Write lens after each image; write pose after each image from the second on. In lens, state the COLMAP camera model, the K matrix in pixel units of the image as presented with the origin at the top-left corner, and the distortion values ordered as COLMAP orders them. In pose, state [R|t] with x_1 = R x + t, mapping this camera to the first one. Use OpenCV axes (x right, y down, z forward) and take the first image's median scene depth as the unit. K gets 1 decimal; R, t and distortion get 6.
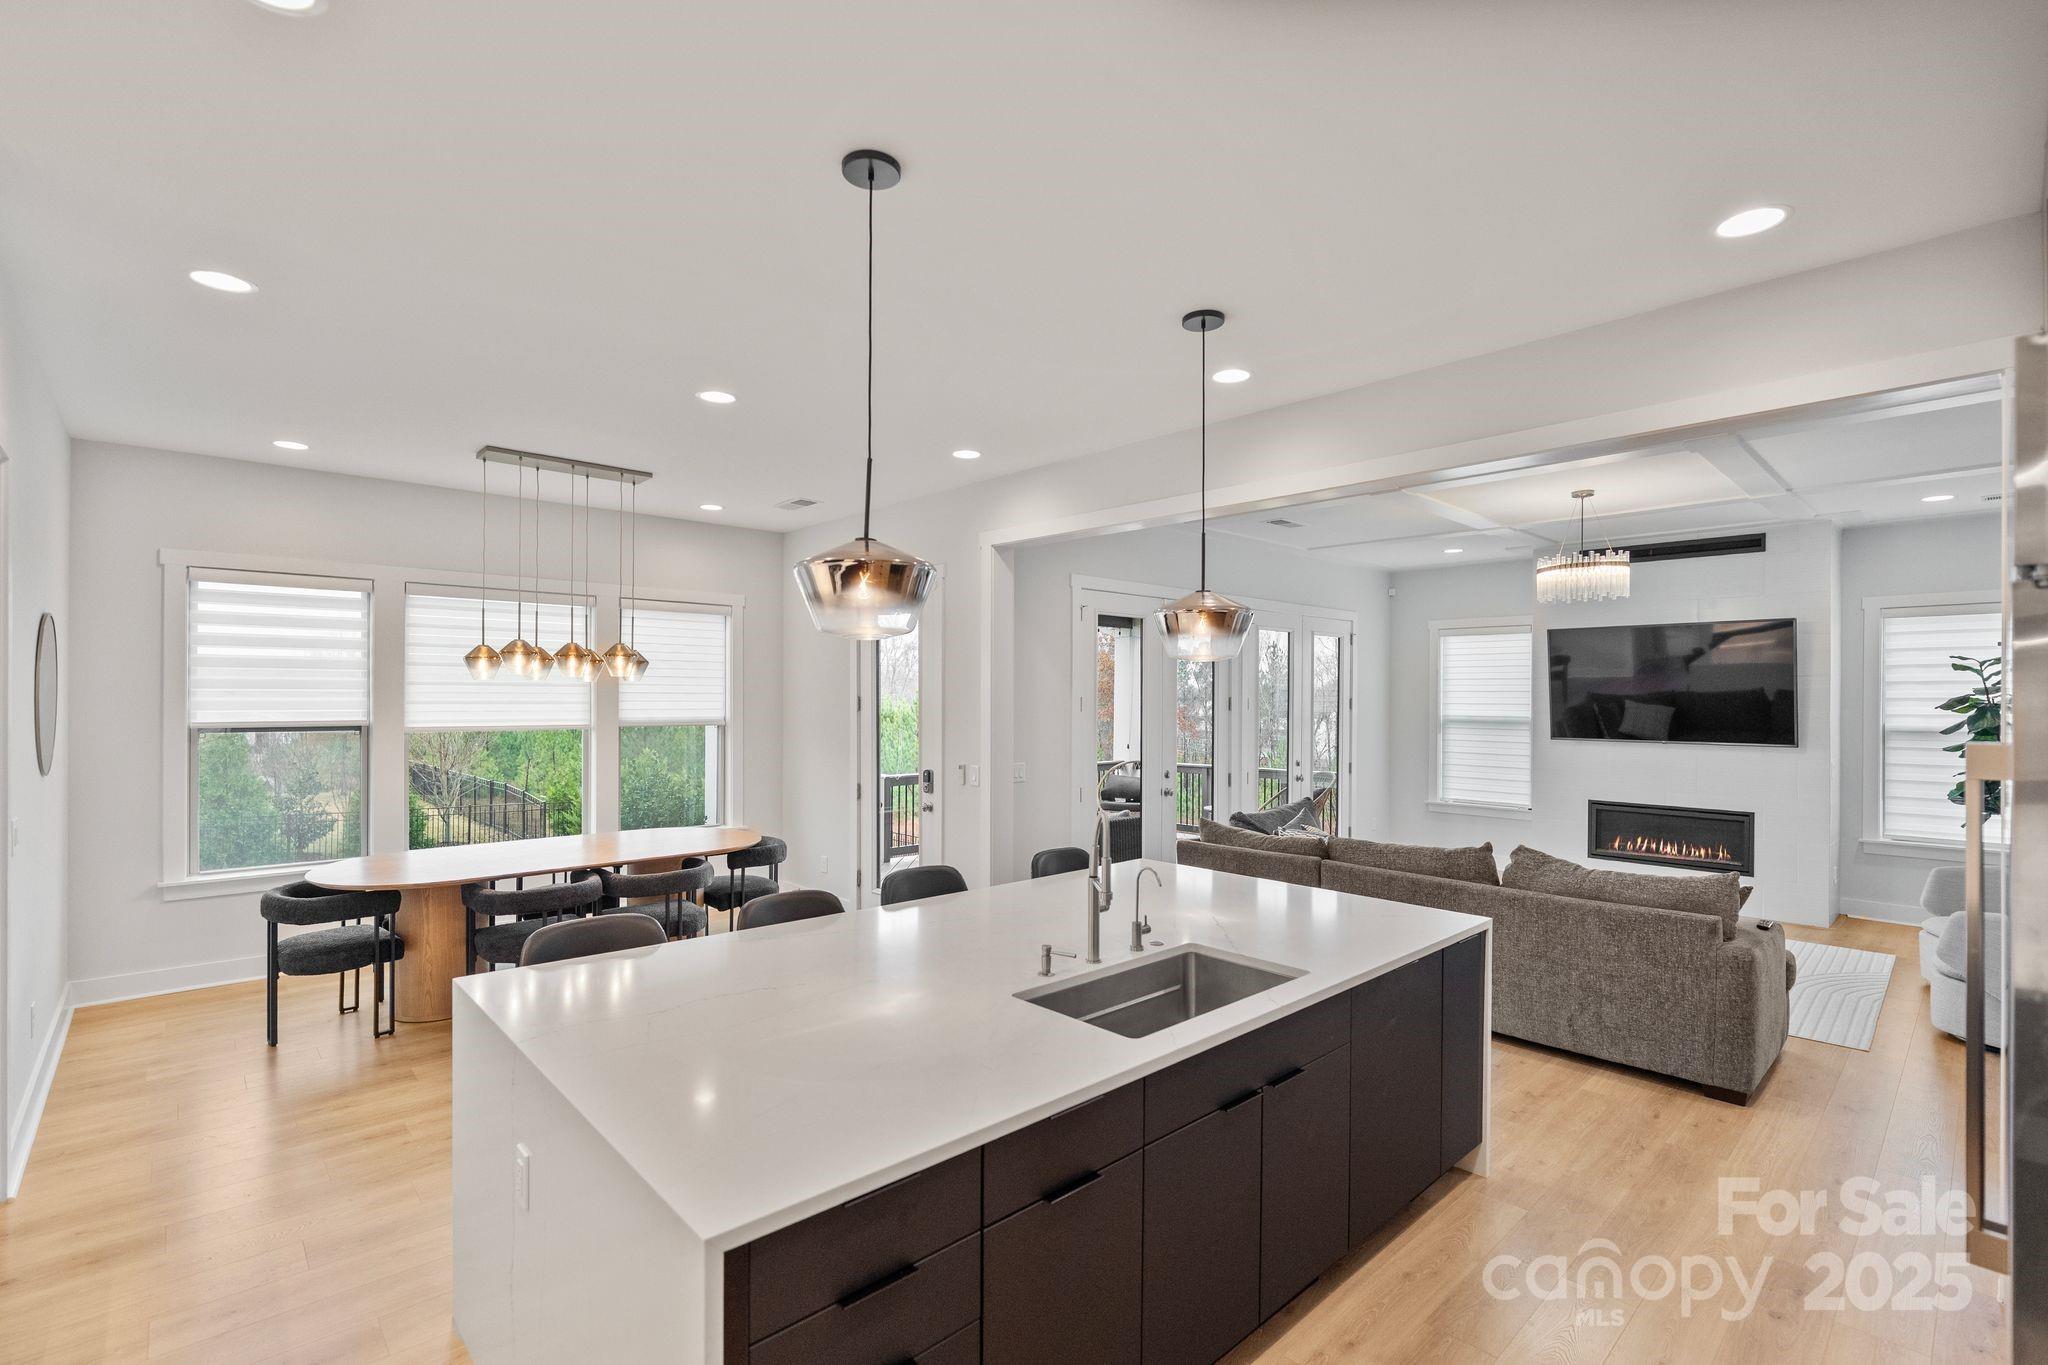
lens RADIAL K [[929.7, 0, 1019.8], [0, 929.7, 697.6], [0, 0, 1]] dist [-0.006377, -0.000594]
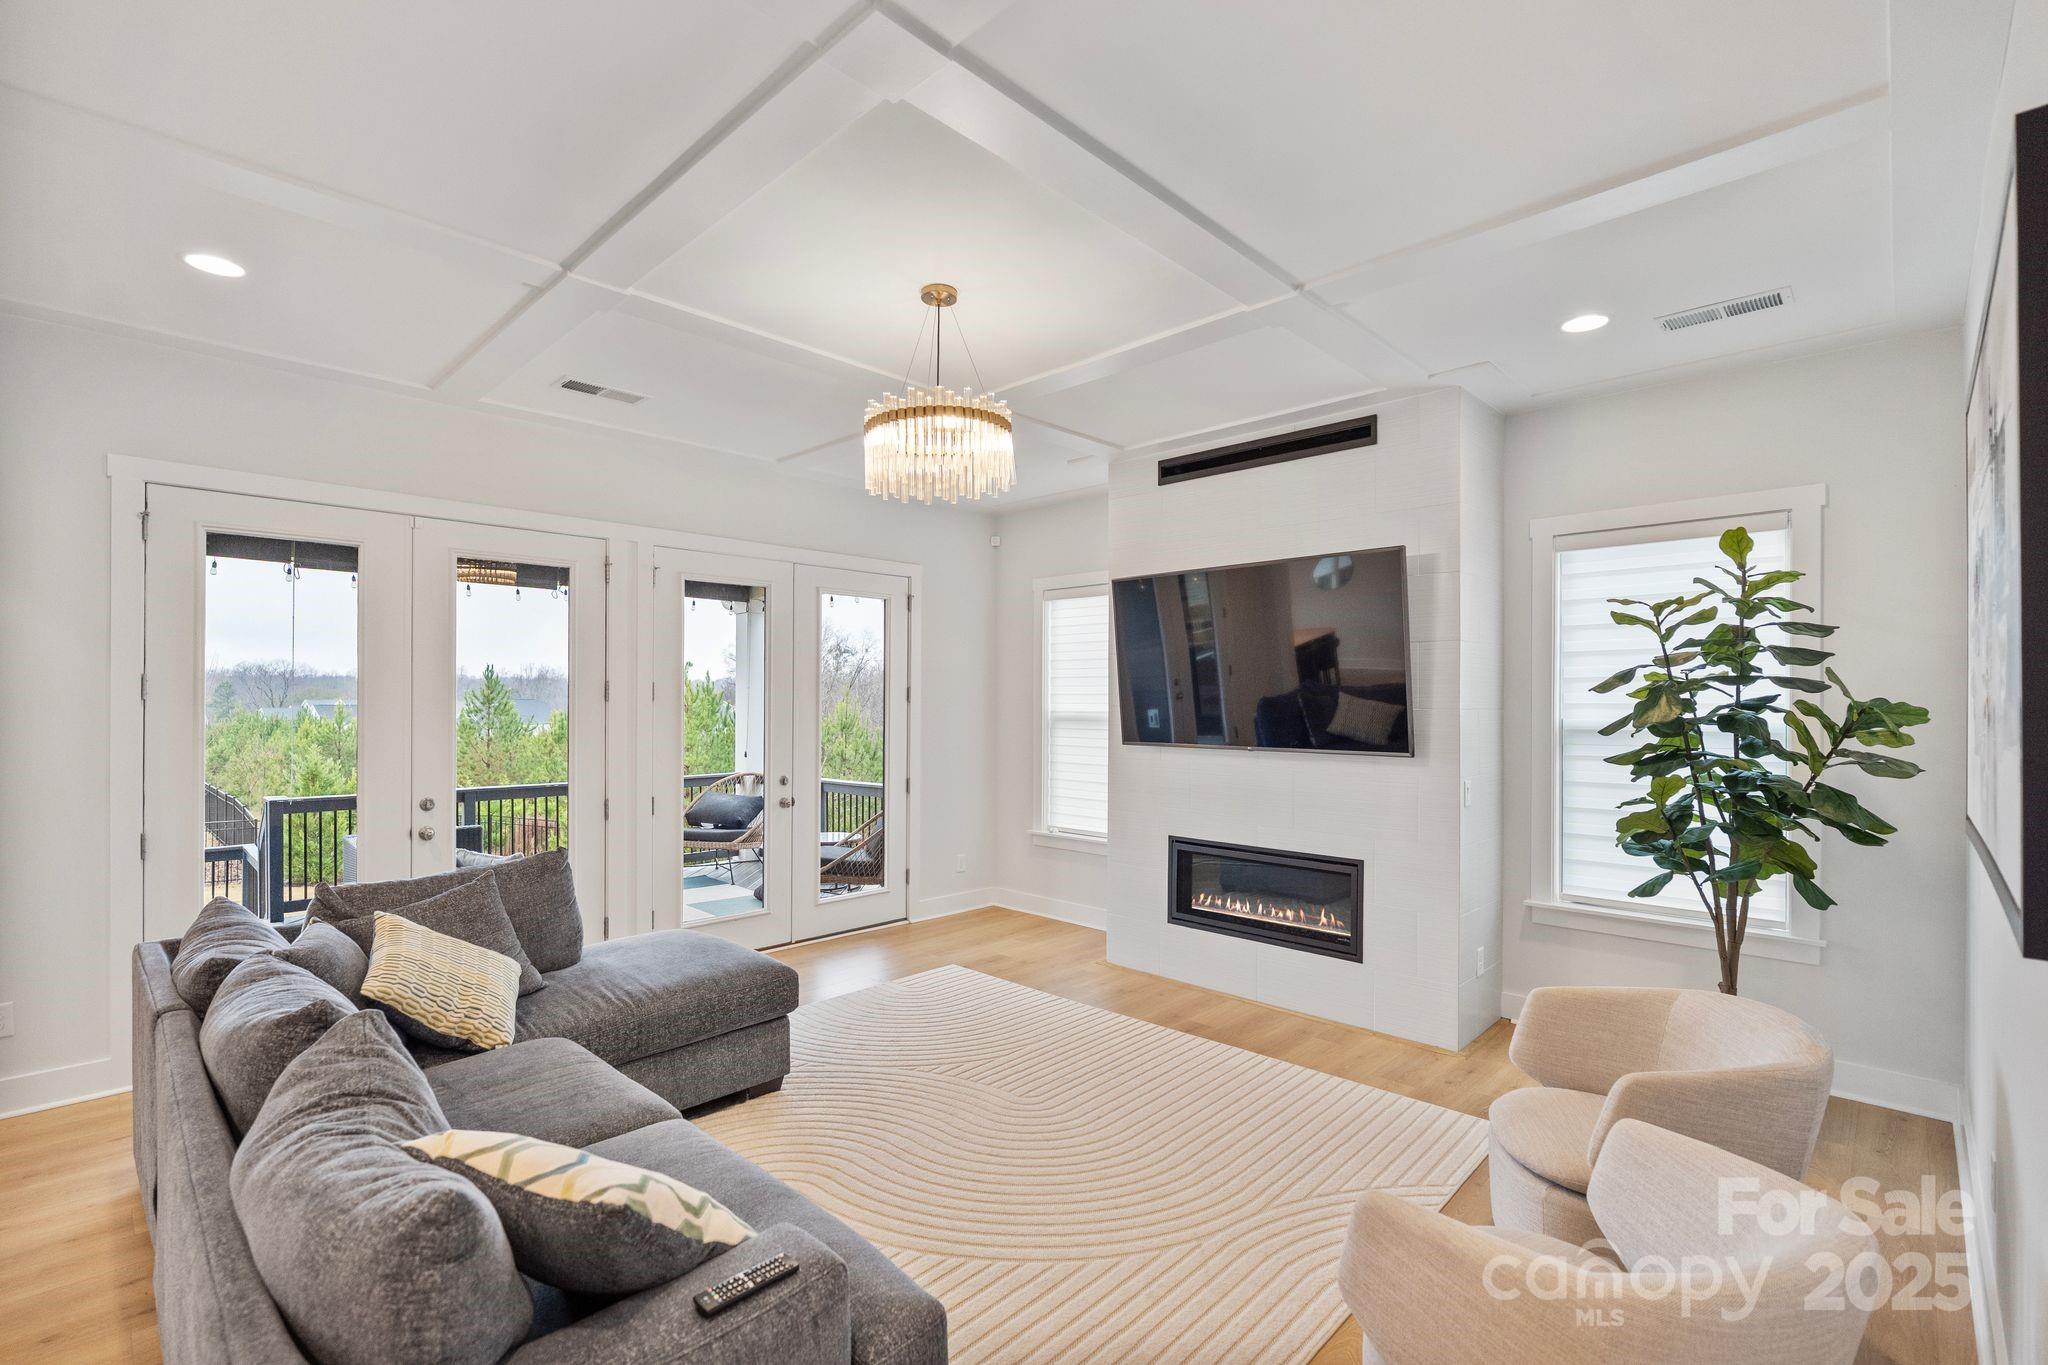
lens RADIAL K [[929.7, 0, 1016.9], [0, 929.7, 698.1], [0, 0, 1]] dist [-0.006377, -0.000594]
pose [[0.999013, -0.001800, 0.044391, 0.480441], [0.001936, 0.999994, -0.003017, 0.013851], [-0.044385, 0.003100, 0.999010, 0.344463]]
